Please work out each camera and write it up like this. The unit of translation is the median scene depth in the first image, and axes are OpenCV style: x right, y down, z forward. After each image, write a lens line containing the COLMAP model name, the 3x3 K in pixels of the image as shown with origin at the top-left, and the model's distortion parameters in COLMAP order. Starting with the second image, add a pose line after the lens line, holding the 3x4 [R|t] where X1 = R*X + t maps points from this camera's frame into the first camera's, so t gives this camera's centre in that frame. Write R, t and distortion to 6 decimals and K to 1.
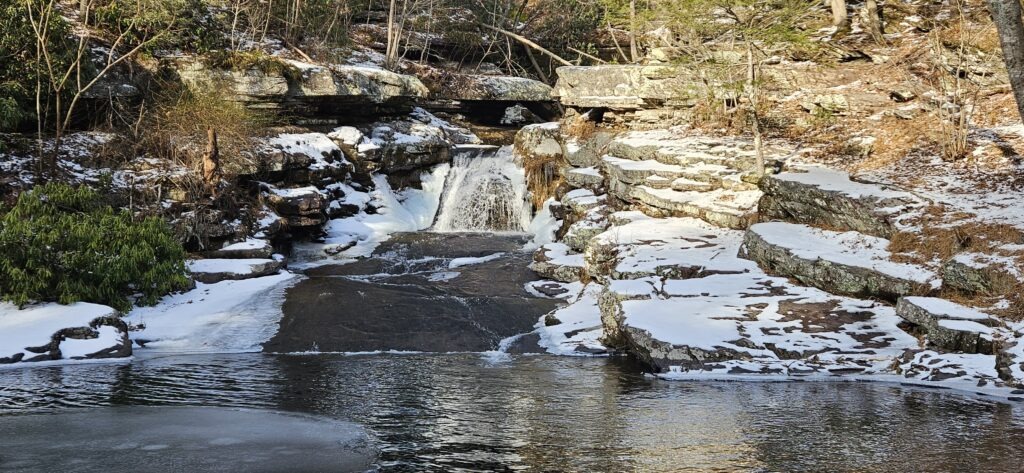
lens RADIAL K [[657.8, 0, 512.4], [0, 657.8, 235.8], [0, 0, 1]] dist [0.041237, -0.004238]
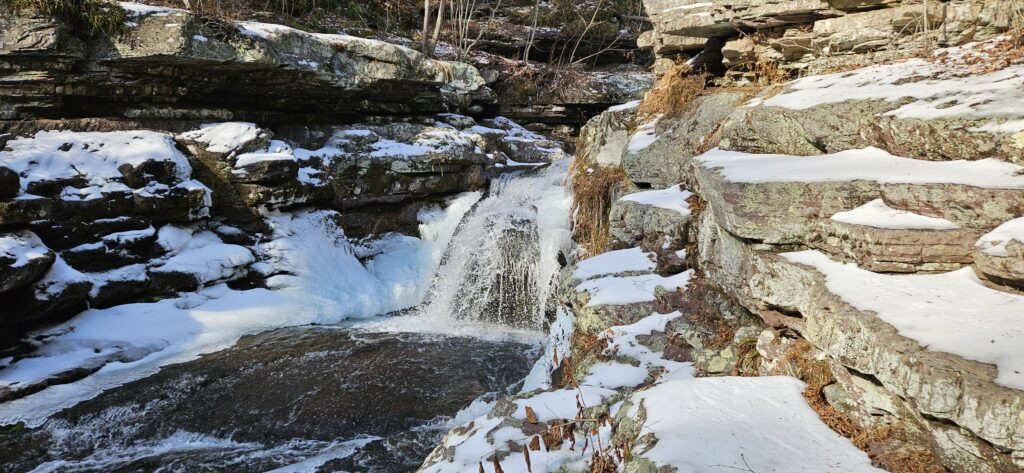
lens RADIAL K [[657.8, 0, 511.0], [0, 657.8, 237.0], [0, 0, 1]] dist [0.041237, -0.004238]
pose [[0.956684, 0.006391, -0.291057, 0.125022], [-0.022495, 0.998393, -0.052016, -0.050719], [0.290257, 0.056310, 0.955291, 0.574442]]
